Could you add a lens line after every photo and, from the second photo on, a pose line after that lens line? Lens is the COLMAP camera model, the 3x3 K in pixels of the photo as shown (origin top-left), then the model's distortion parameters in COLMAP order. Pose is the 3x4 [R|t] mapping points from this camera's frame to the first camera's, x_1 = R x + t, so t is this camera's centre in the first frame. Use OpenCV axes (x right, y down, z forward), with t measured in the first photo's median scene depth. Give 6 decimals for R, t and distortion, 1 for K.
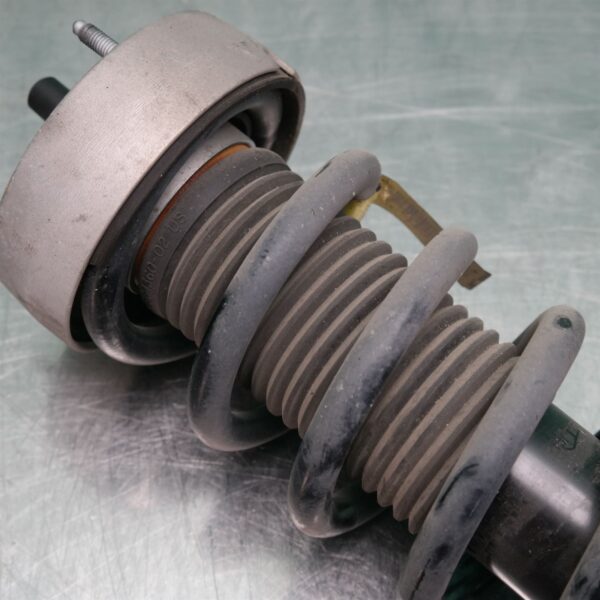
lens RADIAL K [[1159.2, 0, 298.8], [0, 1159.2, 300.9], [0, 0, 1]] dist [0.006152, 0.000000]
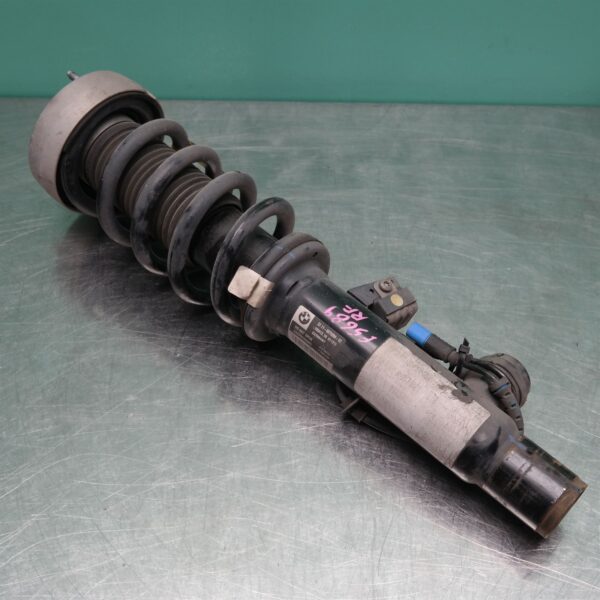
lens RADIAL K [[847.2, 0, 299.8], [0, 847.2, 300.4], [0, 0, 1]] dist [-0.015815, 0.000000]
pose [[0.998932, 0.027313, -0.037262, 0.419011], [-0.034240, 0.979163, -0.200167, 0.634552], [0.031019, 0.201229, 0.979053, -0.756852]]
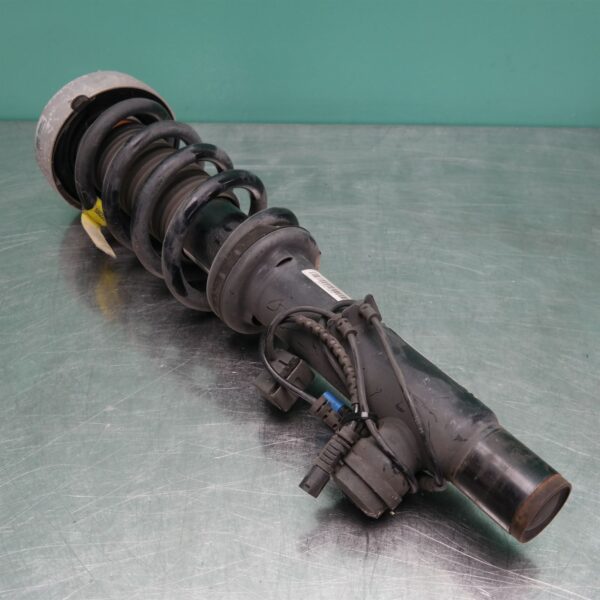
lens RADIAL K [[847.2, 0, 301.2], [0, 847.2, 299.3], [0, 0, 1]] dist [-0.015815, 0.000000]
pose [[0.998011, 0.020541, -0.059605, 0.474678], [-0.036621, 0.958457, -0.282878, 0.739390], [0.051319, 0.284498, 0.957302, -0.630820]]
